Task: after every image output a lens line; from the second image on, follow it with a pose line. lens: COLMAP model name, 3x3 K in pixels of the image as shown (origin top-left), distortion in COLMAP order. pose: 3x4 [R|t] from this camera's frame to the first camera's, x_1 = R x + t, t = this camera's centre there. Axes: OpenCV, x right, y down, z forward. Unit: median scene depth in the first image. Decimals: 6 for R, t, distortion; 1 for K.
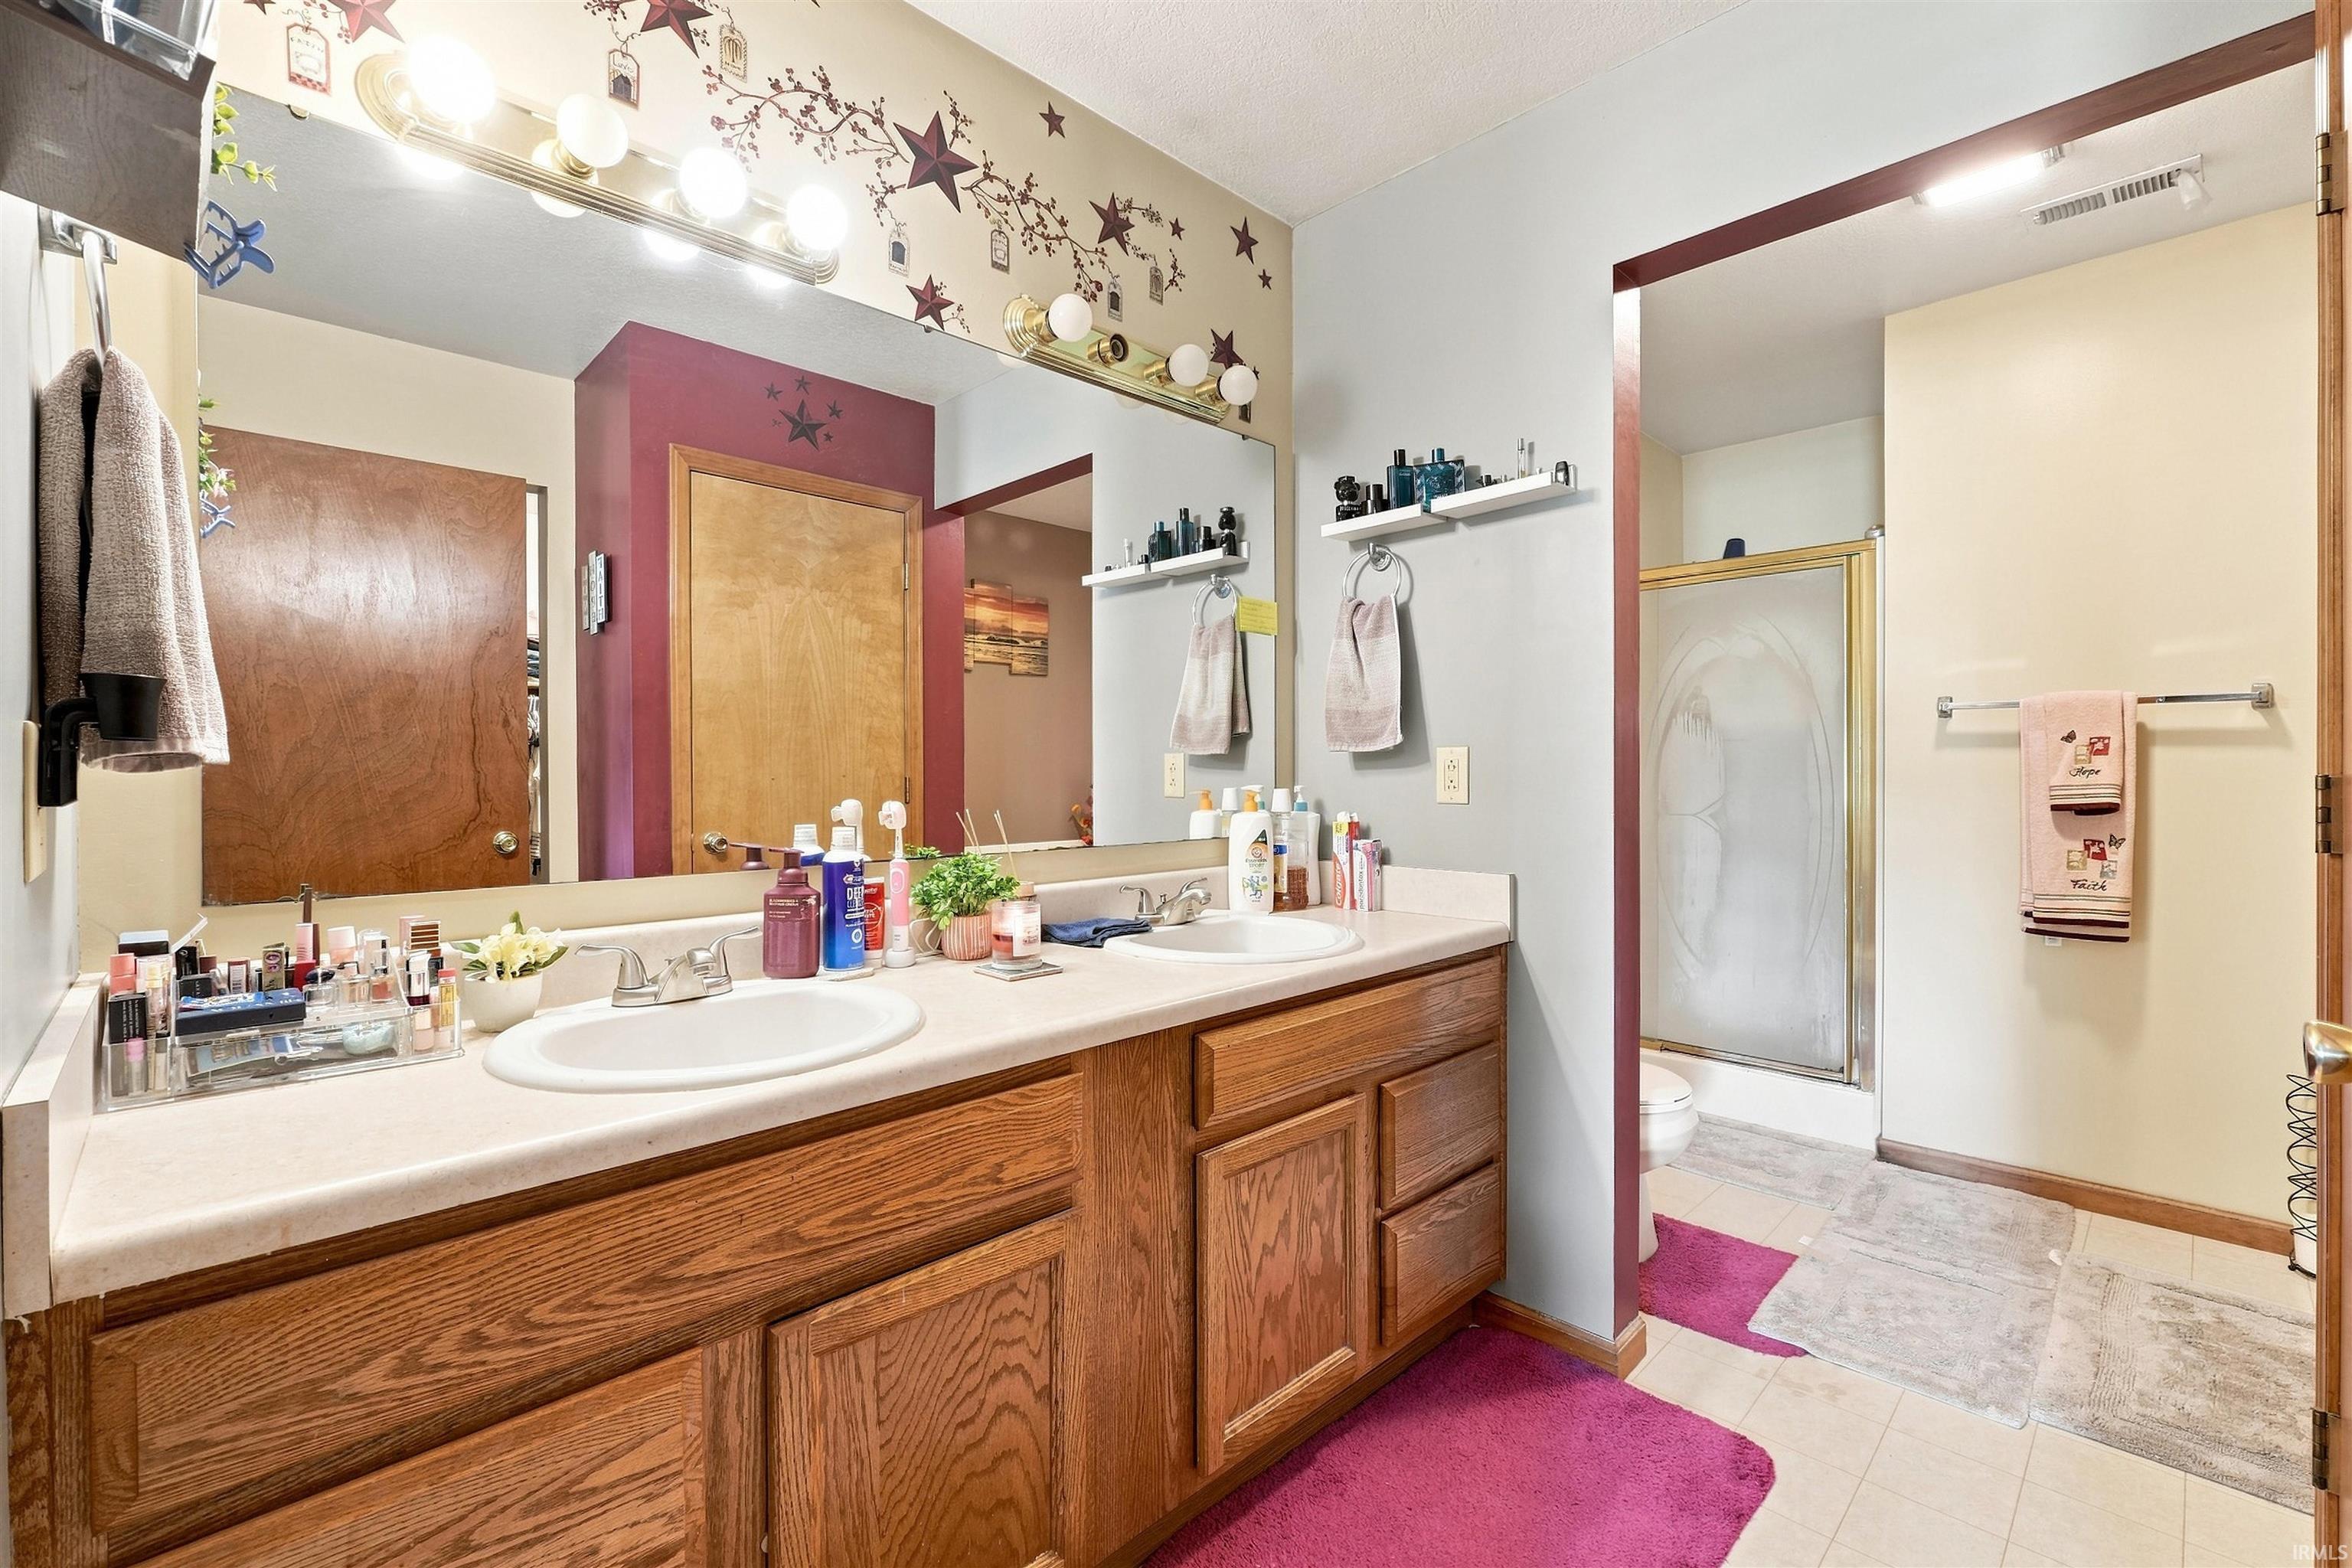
lens RADIAL K [[1047.3, 0, 1174.1], [0, 1047.3, 781.5], [0, 0, 1]] dist [-0.000879, 0.000078]
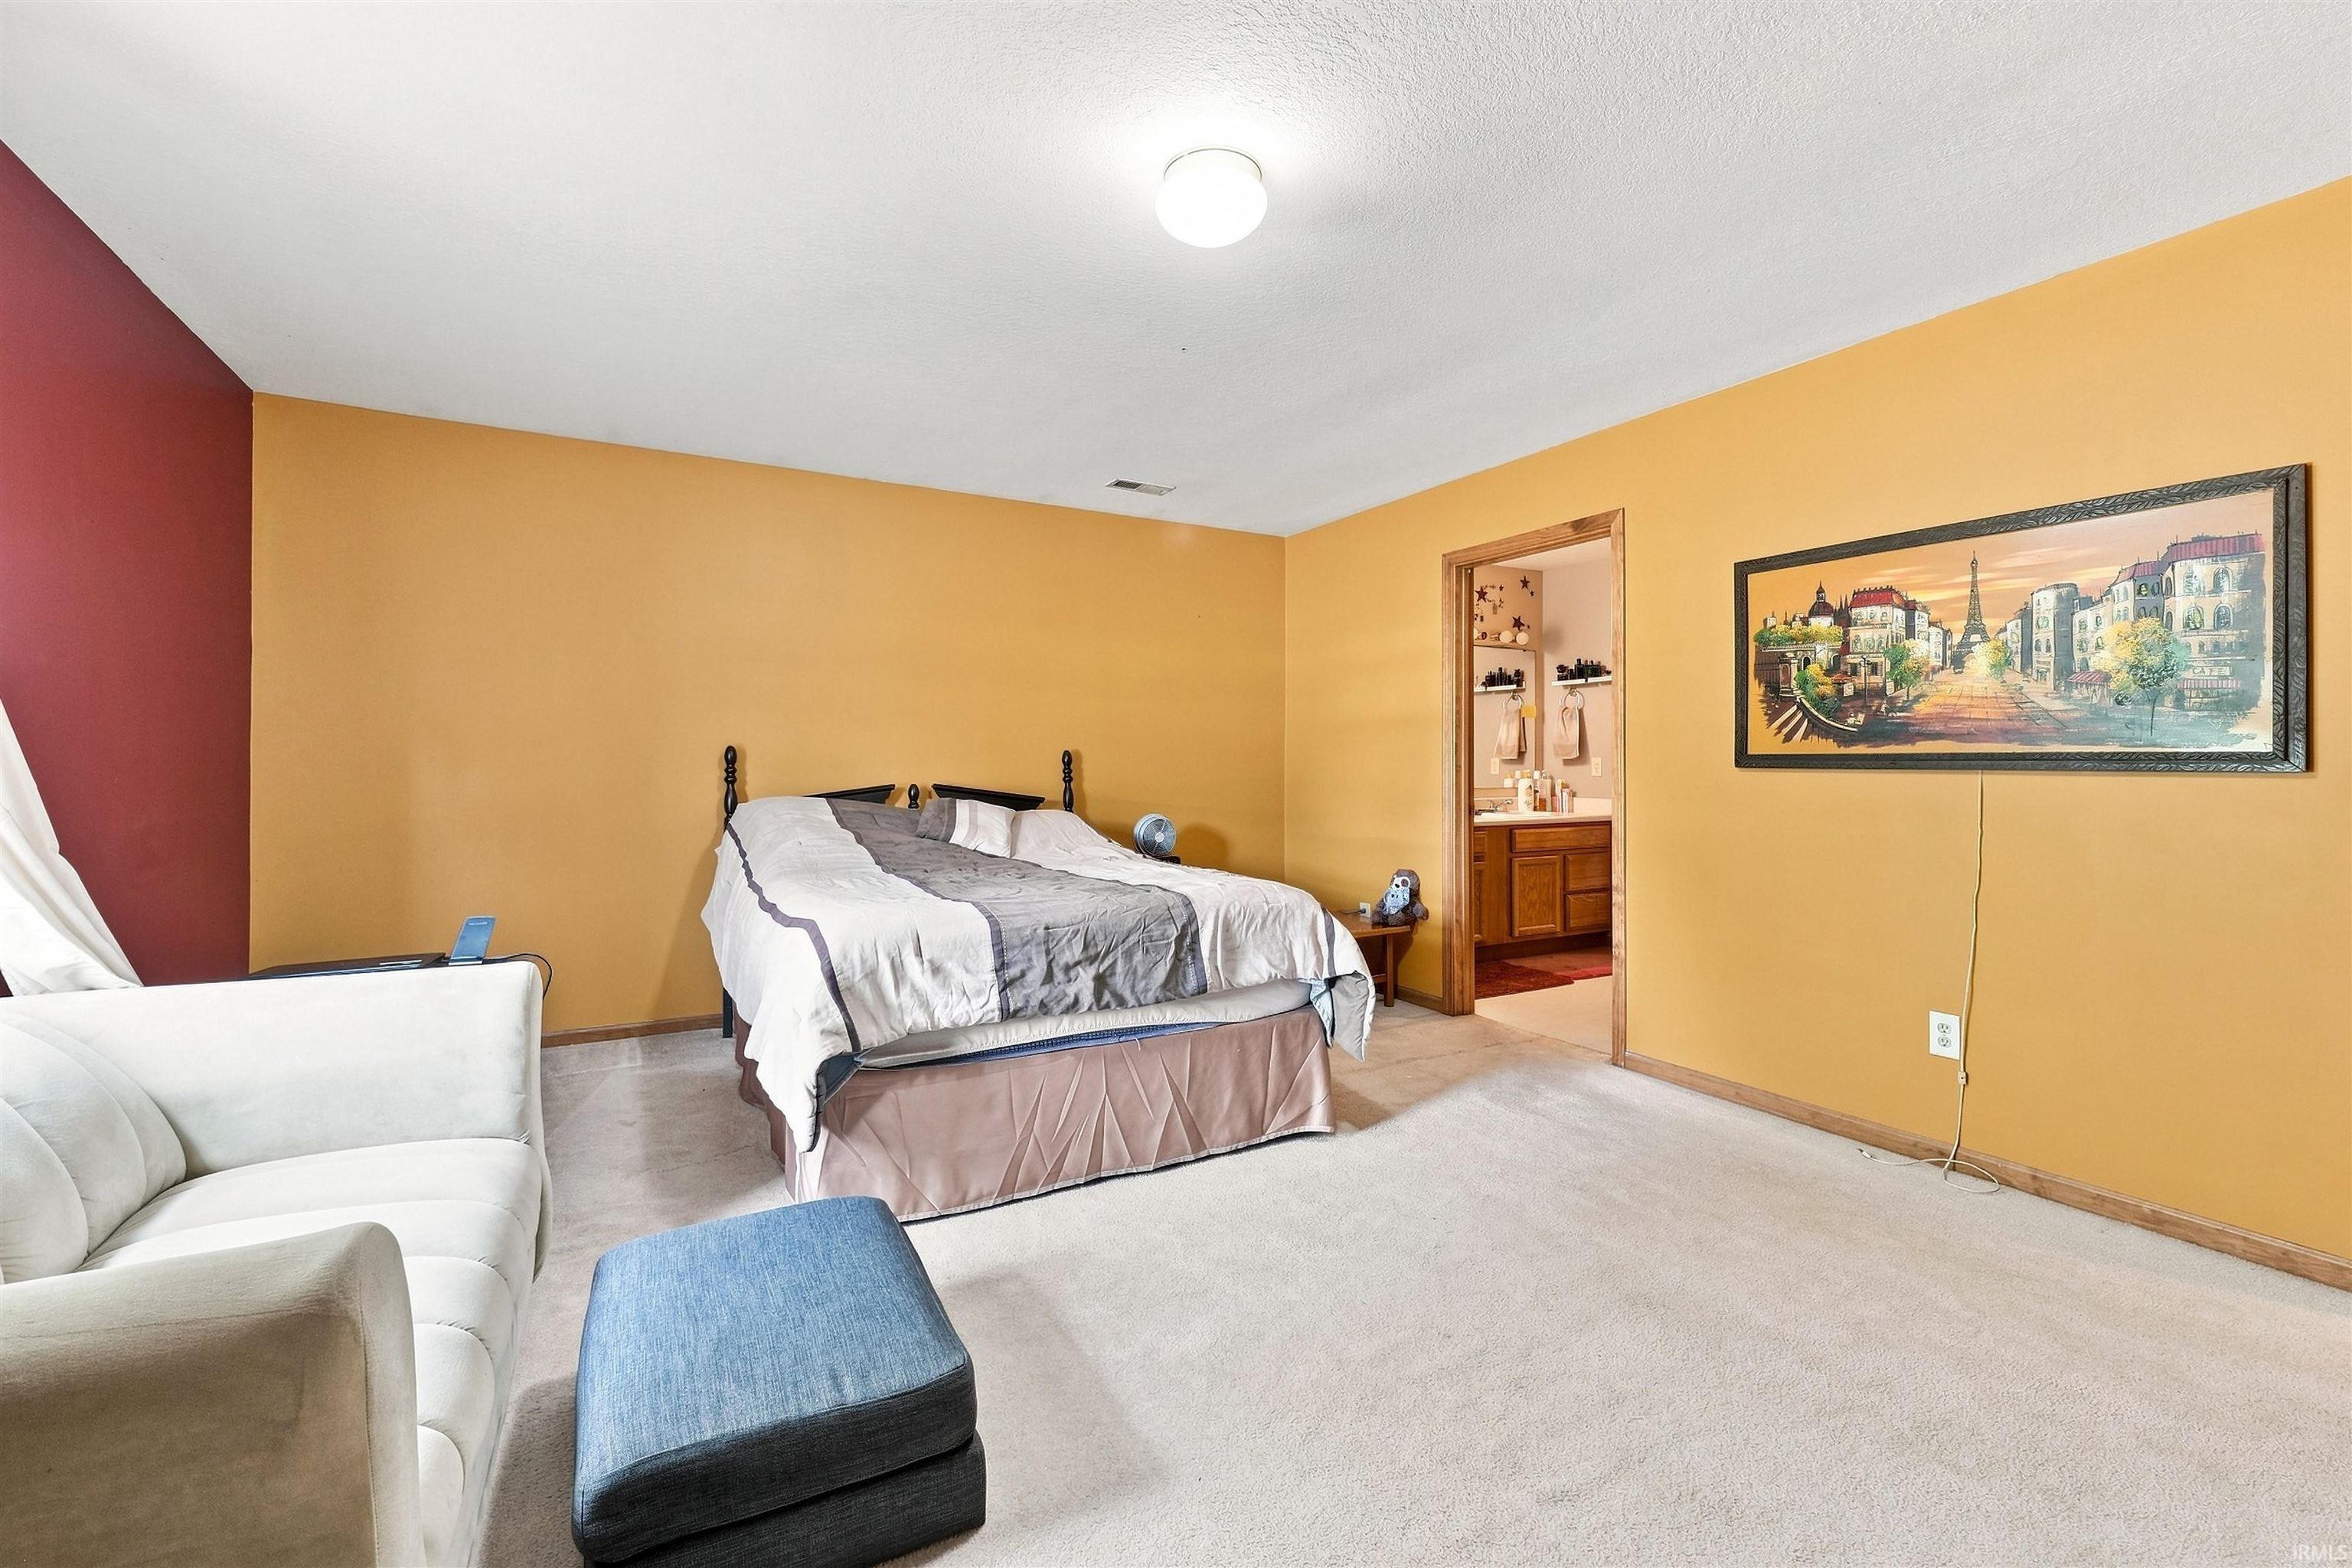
lens RADIAL K [[996.5, 0, 1174.0], [0, 996.5, 757.2], [0, 0, 1]] dist [0.016350, 0.000001]
pose [[0.964741, 0.005829, -0.263135, -0.171014], [-0.009337, 0.999883, -0.012084, 0.013105], [0.263034, 0.014115, 0.964683, -2.352694]]
